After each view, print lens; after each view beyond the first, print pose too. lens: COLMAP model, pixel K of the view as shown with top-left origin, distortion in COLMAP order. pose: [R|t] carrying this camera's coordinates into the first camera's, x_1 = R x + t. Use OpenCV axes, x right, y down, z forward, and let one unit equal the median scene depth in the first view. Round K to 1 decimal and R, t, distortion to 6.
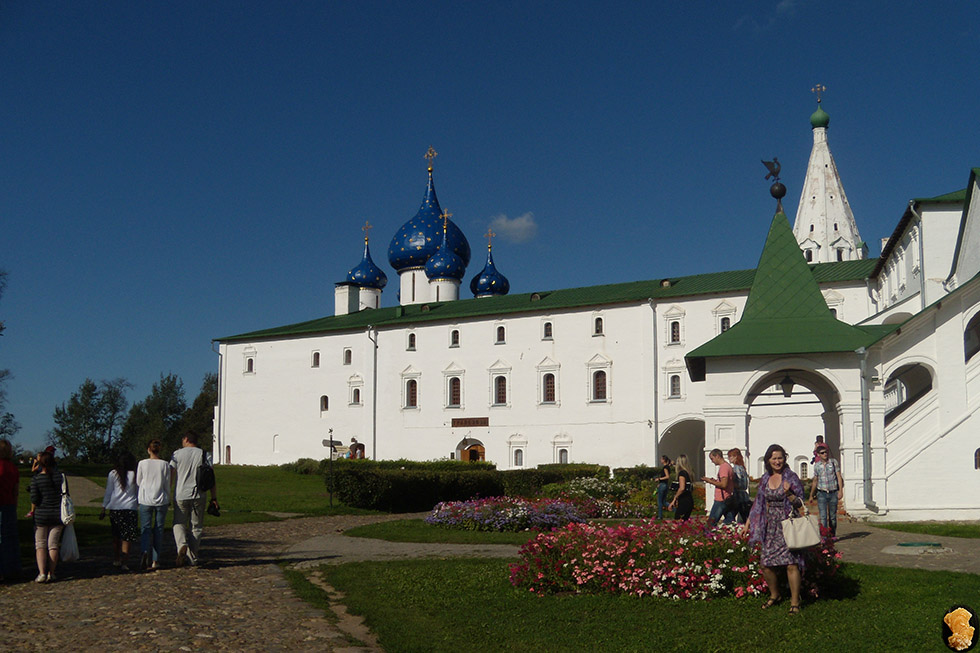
lens RADIAL K [[1116.2, 0, 490.2], [0, 1116.2, 330.6], [0, 0, 1]] dist [-0.205340, 0.000000]
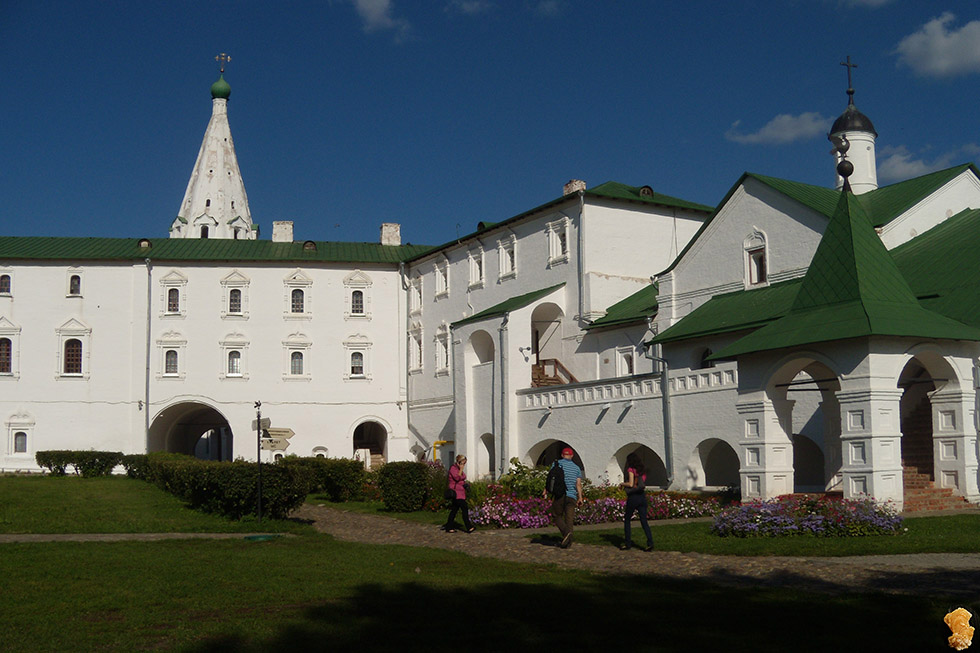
lens RADIAL K [[1116.2, 0, 491.3], [0, 1116.2, 328.0], [0, 0, 1]] dist [-0.205340, 0.000000]
pose [[0.717359, 0.072800, 0.692889, -0.244612], [-0.077870, 0.996672, -0.024097, 0.023612], [-0.692338, -0.036669, 0.720641, 0.208933]]
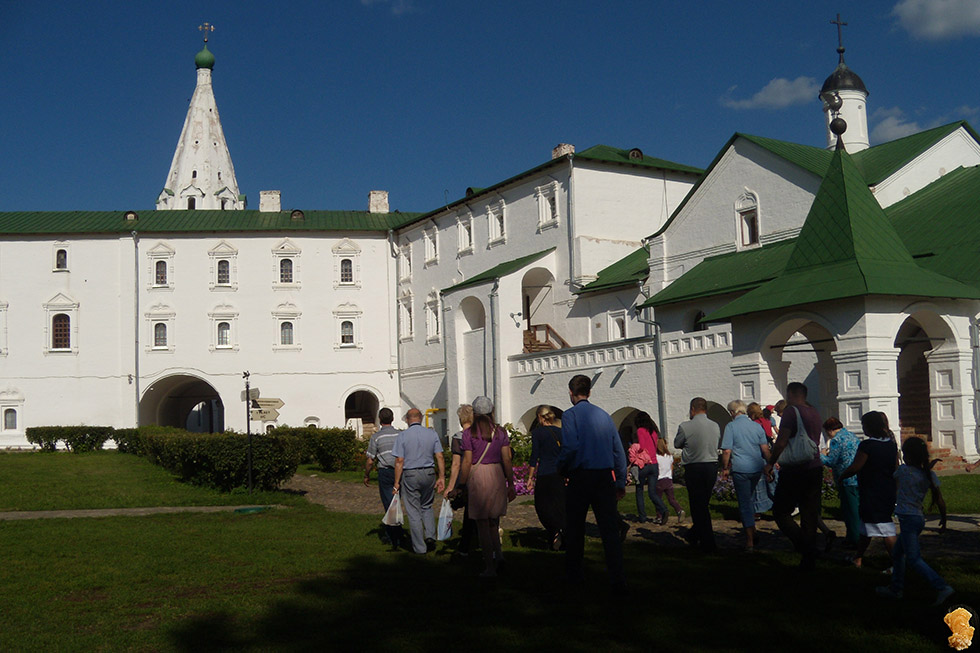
lens RADIAL K [[1116.2, 0, 491.3], [0, 1116.2, 334.4], [0, 0, 1]] dist [-0.205340, 0.000000]
pose [[0.712397, 0.036092, 0.700848, -0.241211], [-0.060689, 0.998104, 0.010290, 0.024292], [-0.699147, -0.049864, 0.713237, 0.212628]]
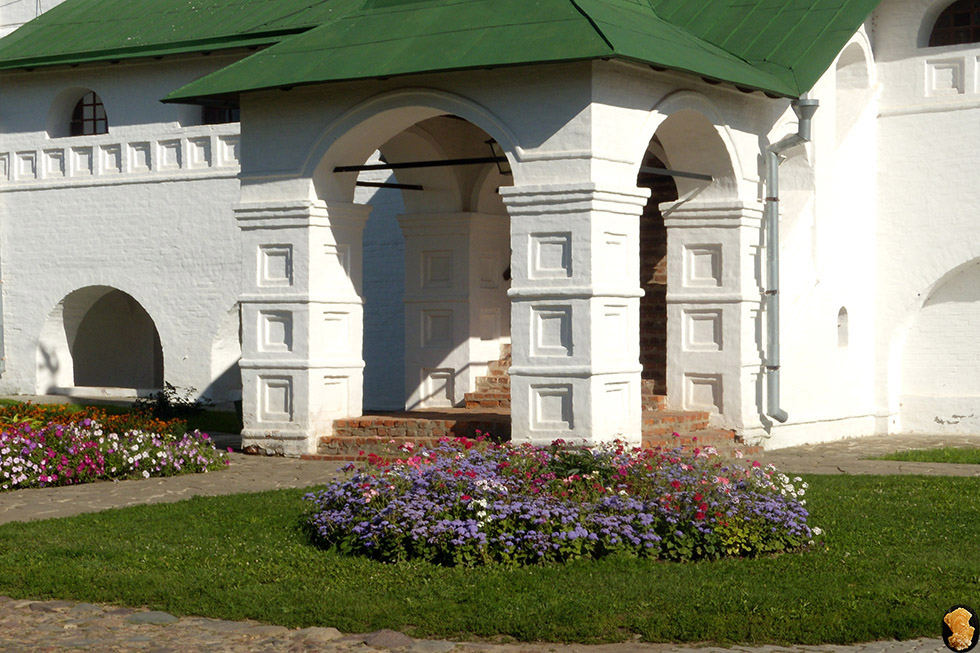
lens RADIAL K [[1847.6, 0, 496.2], [0, 1847.6, 387.3], [0, 0, 1]] dist [0.044850, 0.000000]
pose [[0.308091, -0.034575, 0.950728, -0.167625], [-0.126249, 0.989015, 0.076879, 0.034557], [-0.942943, -0.143714, 0.300342, 0.302260]]
